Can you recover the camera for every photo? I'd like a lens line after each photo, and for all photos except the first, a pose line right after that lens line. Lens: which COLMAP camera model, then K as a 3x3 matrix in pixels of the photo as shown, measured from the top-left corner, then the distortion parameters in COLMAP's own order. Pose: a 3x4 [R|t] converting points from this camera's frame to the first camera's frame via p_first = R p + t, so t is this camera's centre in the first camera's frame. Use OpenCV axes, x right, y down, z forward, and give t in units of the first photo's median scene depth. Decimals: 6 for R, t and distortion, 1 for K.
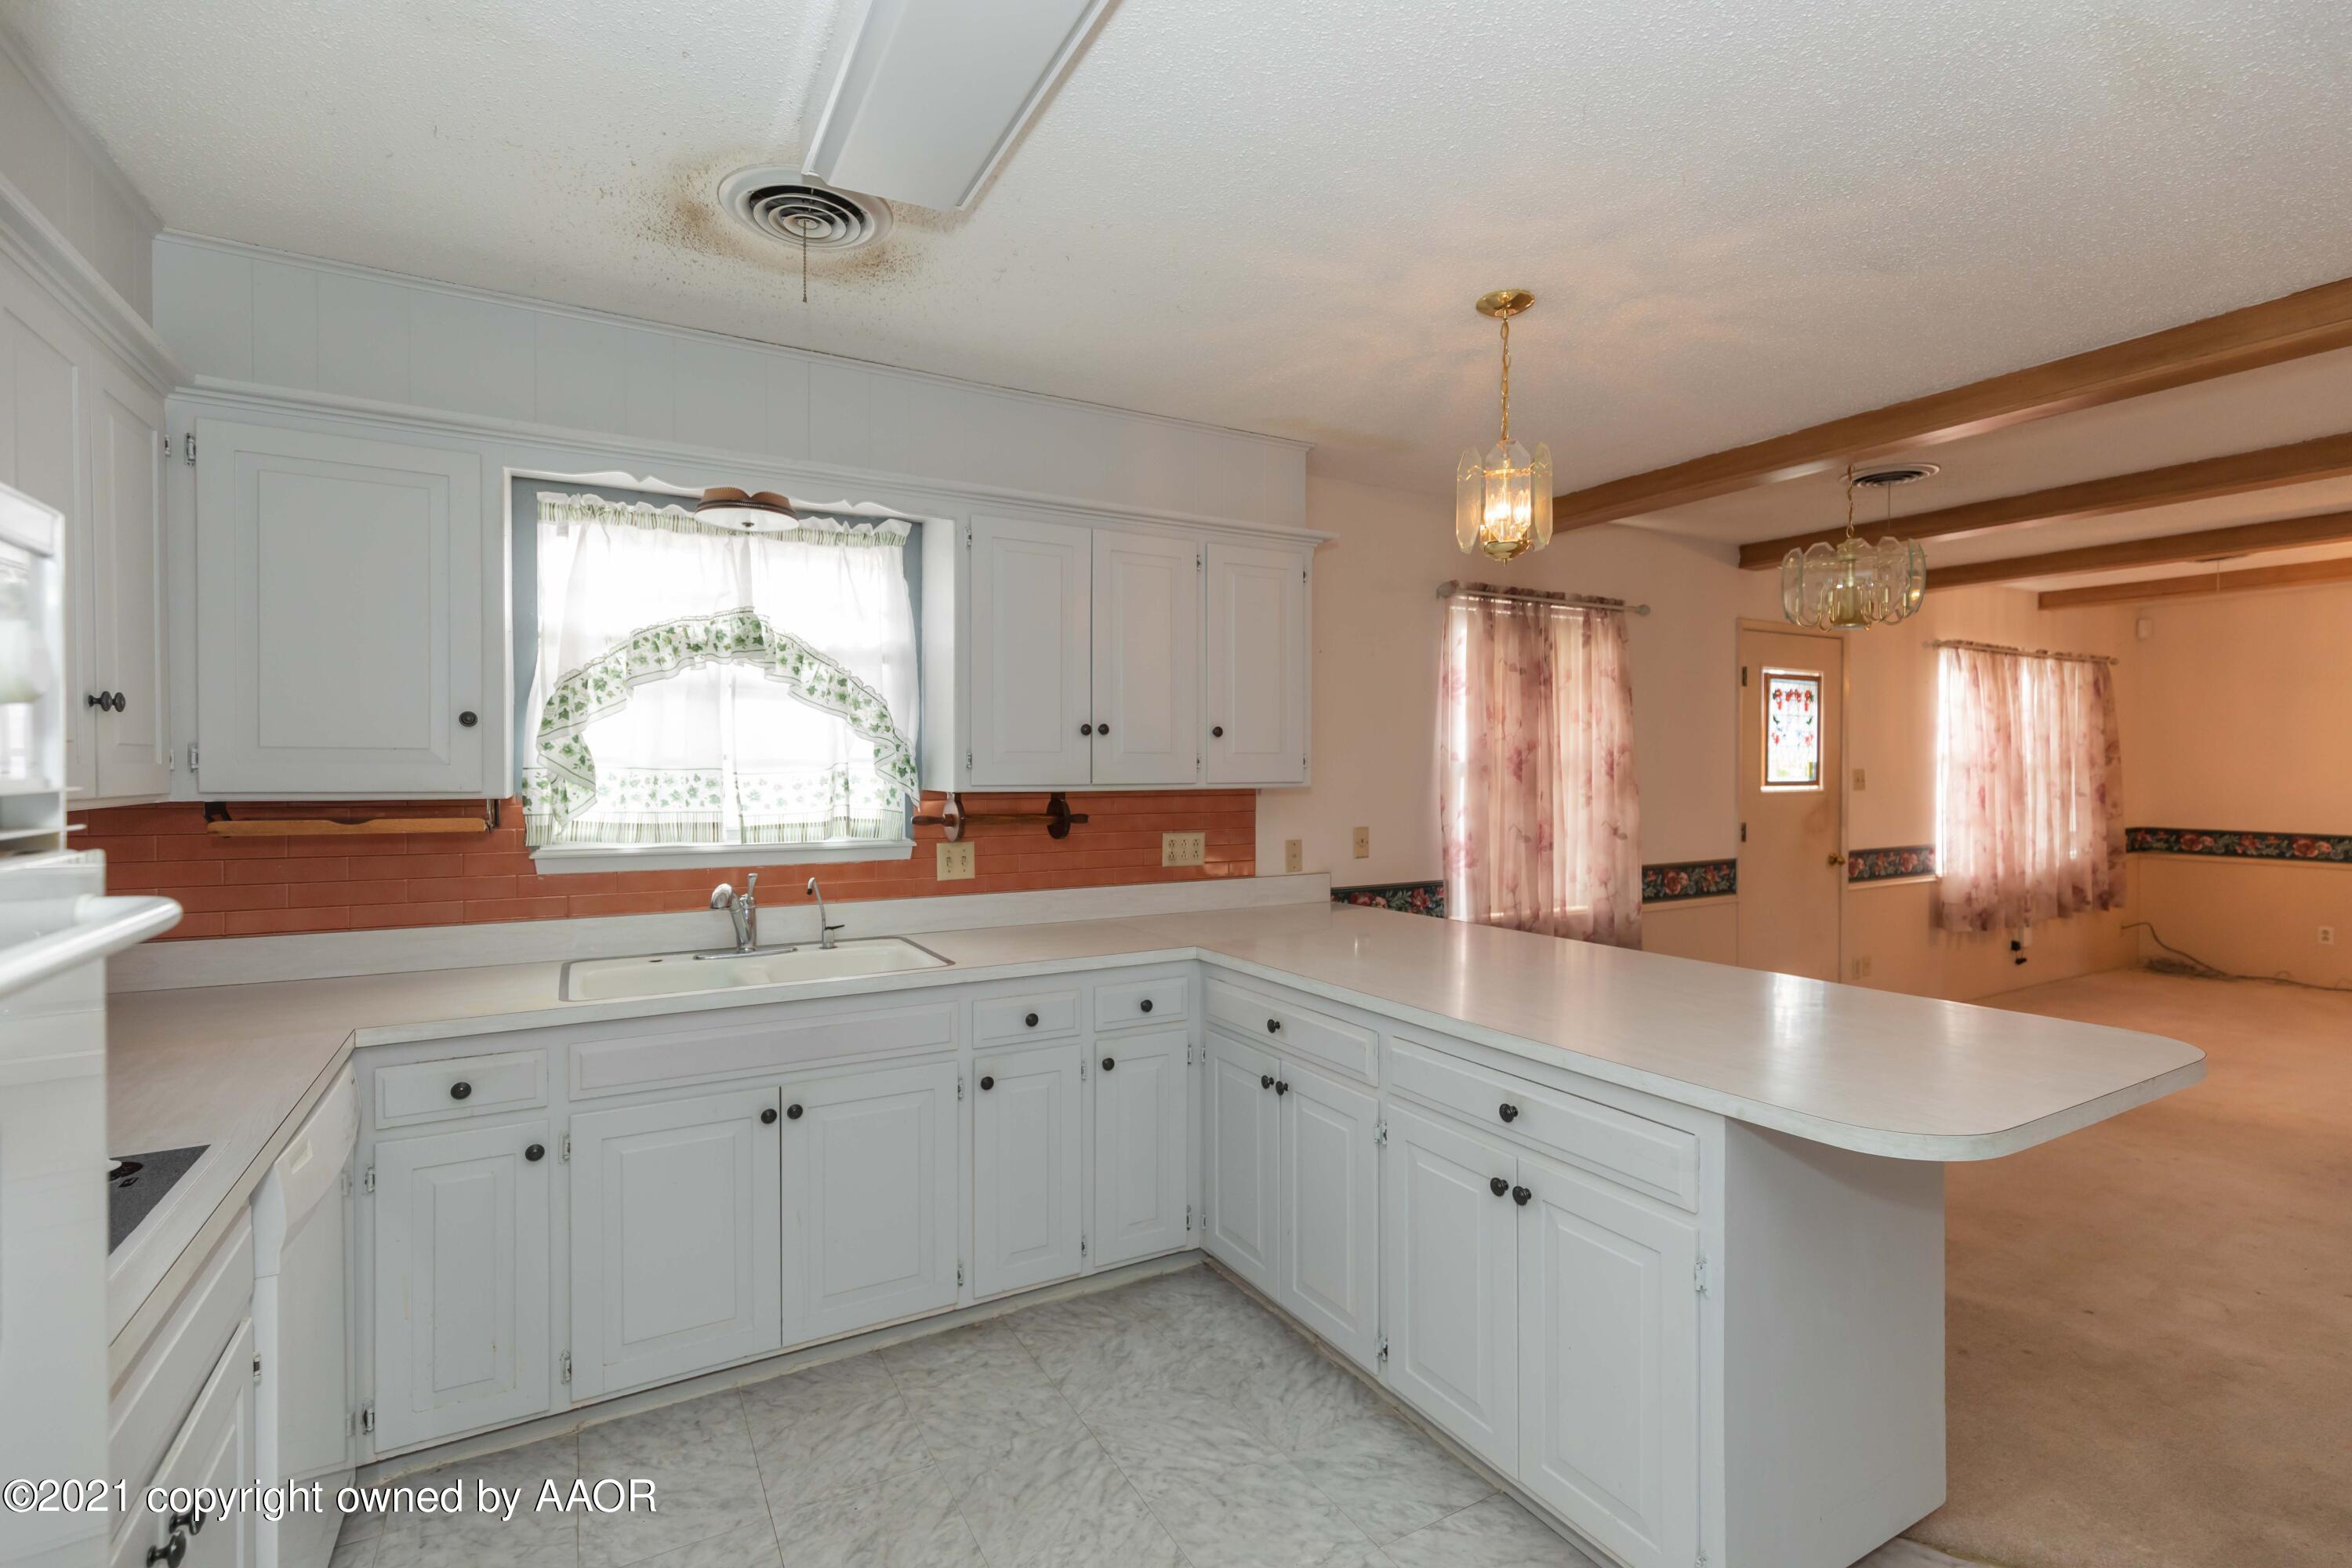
lens RADIAL K [[1055.0, 0, 1206.5], [0, 1055.0, 788.2], [0, 0, 1]] dist [-0.001401, -0.000309]
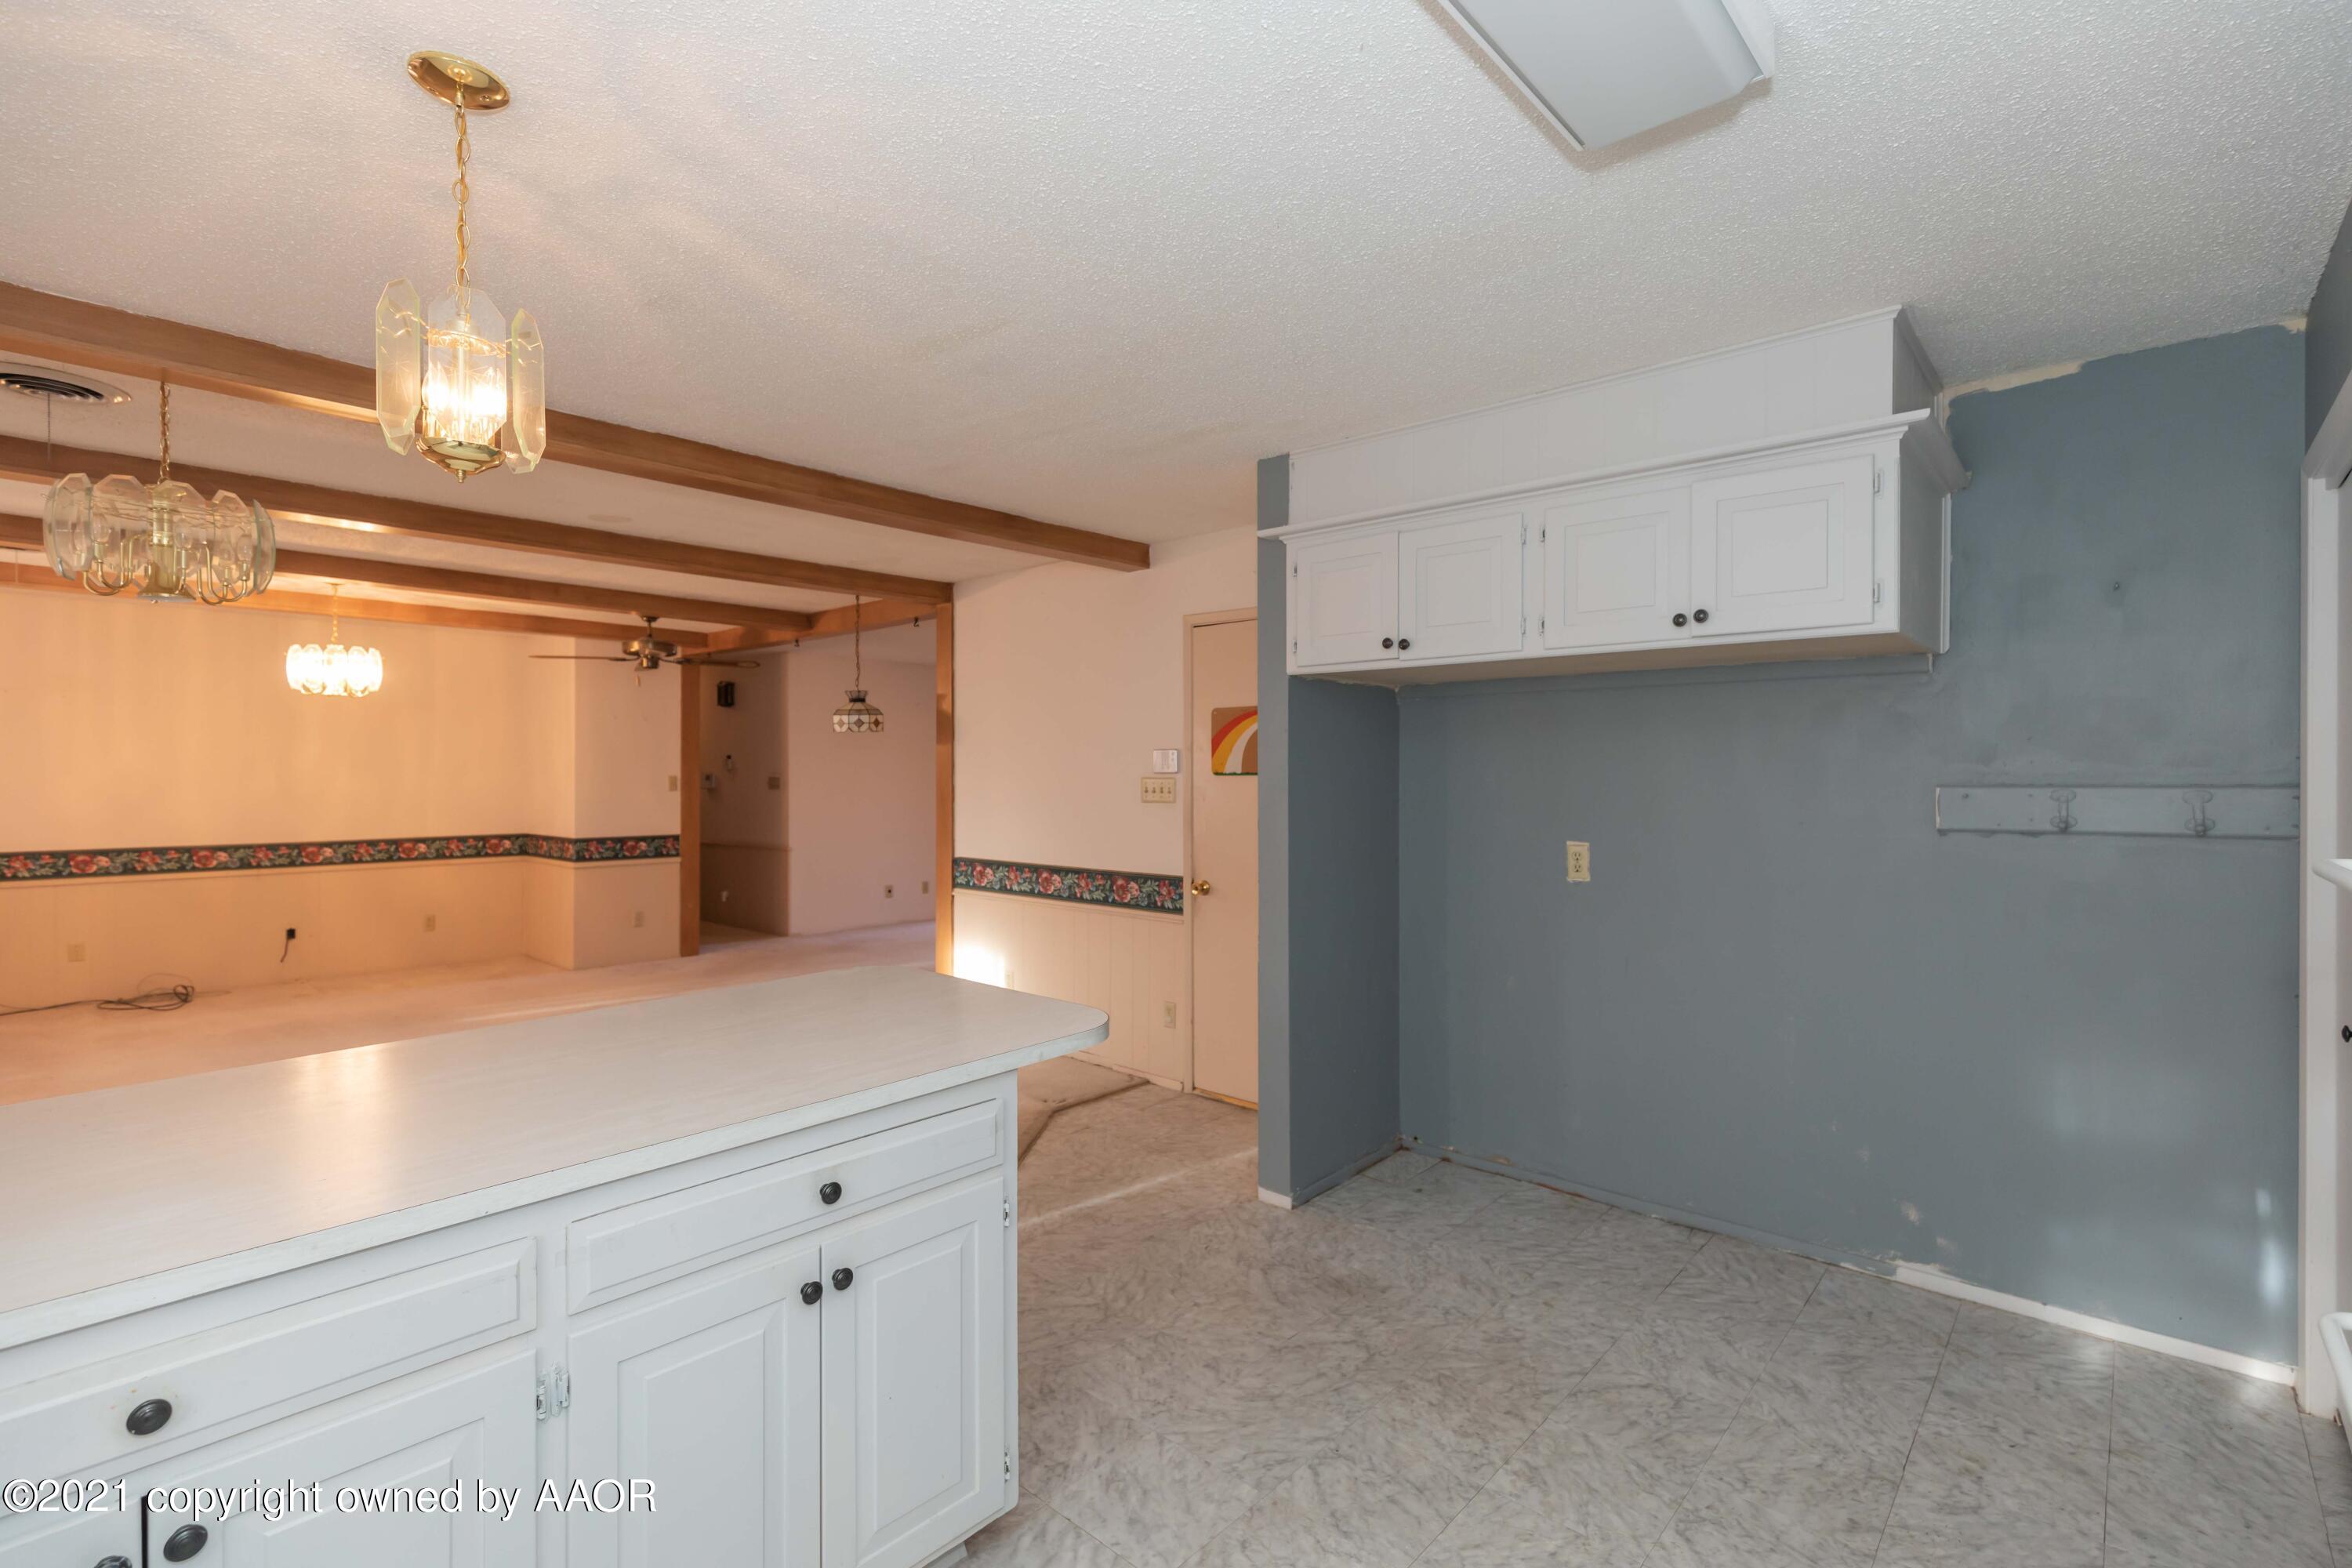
lens RADIAL K [[1055.0, 0, 1206.5], [0, 1055.0, 788.2], [0, 0, 1]] dist [-0.001401, -0.000309]
pose [[-0.315592, -0.010475, 0.948837, -0.221344], [0.022602, 0.999572, 0.018553, -0.008631], [-0.948626, 0.027301, -0.315221, 0.356620]]
